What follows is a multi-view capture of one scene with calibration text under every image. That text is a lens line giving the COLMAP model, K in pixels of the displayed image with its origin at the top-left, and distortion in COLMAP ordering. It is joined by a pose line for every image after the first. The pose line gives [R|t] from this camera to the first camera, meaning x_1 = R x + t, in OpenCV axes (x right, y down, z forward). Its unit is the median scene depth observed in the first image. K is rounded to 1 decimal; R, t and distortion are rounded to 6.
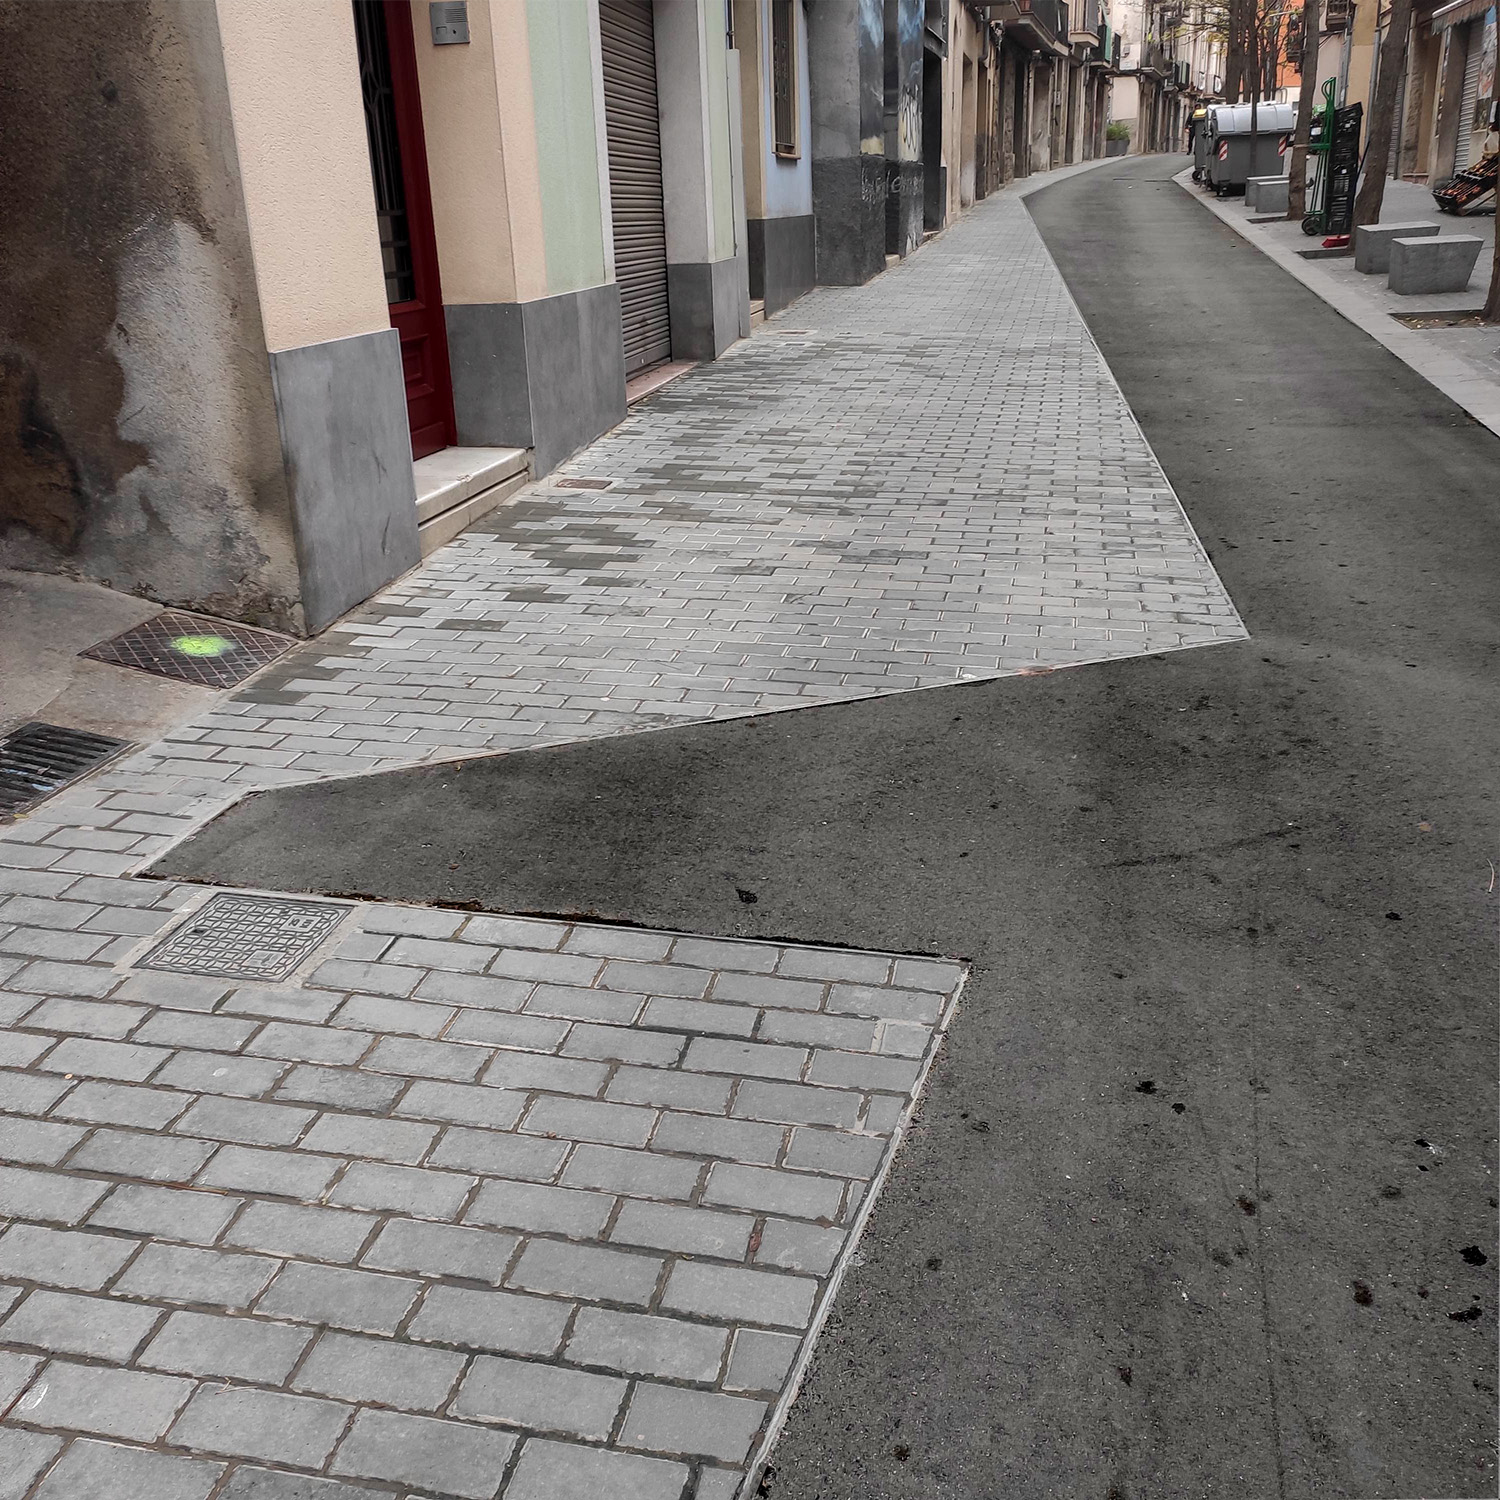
lens RADIAL K [[1451.3, 0, 745.4], [0, 1451.3, 748.9], [0, 0, 1]] dist [0.038078, 0.000000]
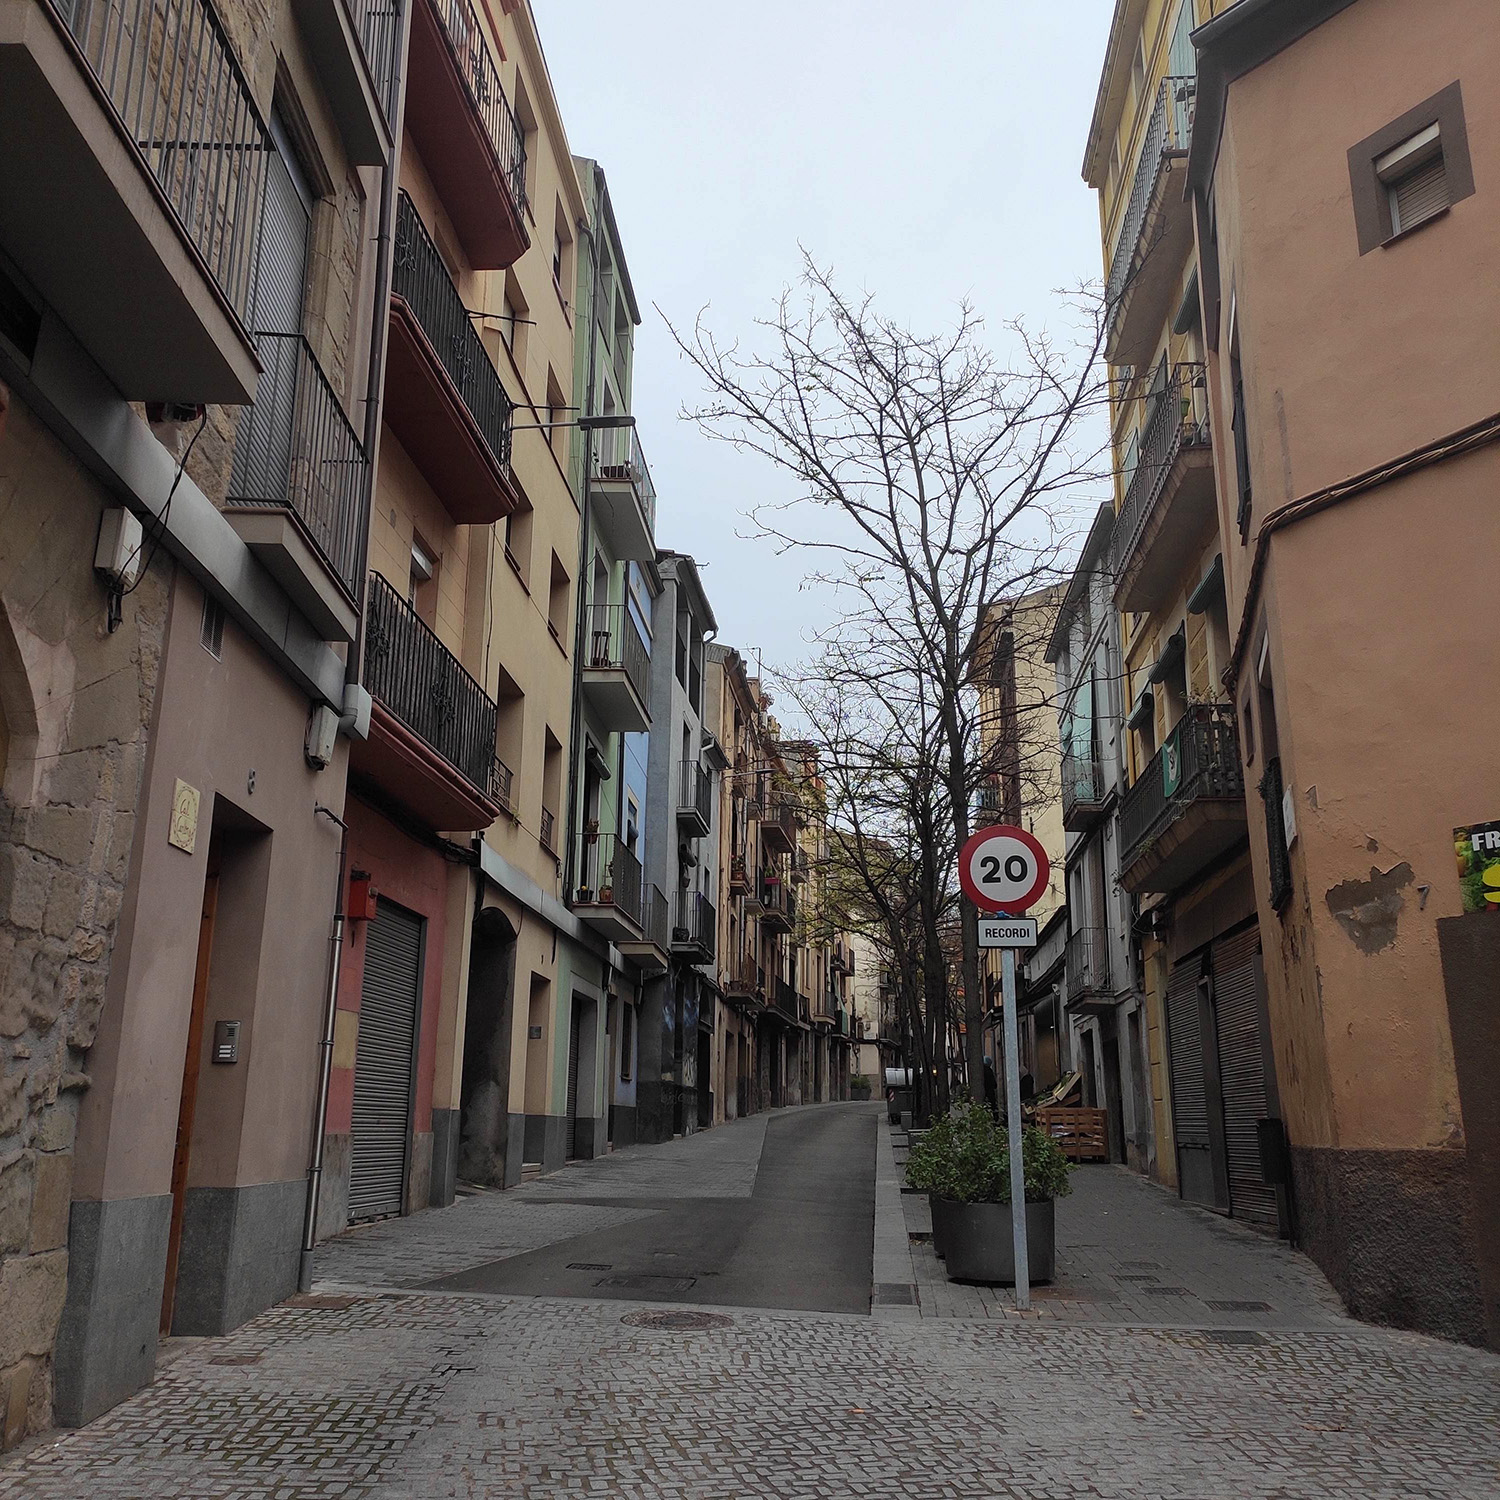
lens RADIAL K [[1451.3, 0, 747.8], [0, 1451.3, 749.2], [0, 0, 1]] dist [0.038078, 0.000000]
pose [[0.991008, 0.076332, 0.109891, -0.040581], [0.001435, 0.815192, -0.579190, 0.266233], [-0.133793, 0.574139, 0.807752, -0.624871]]
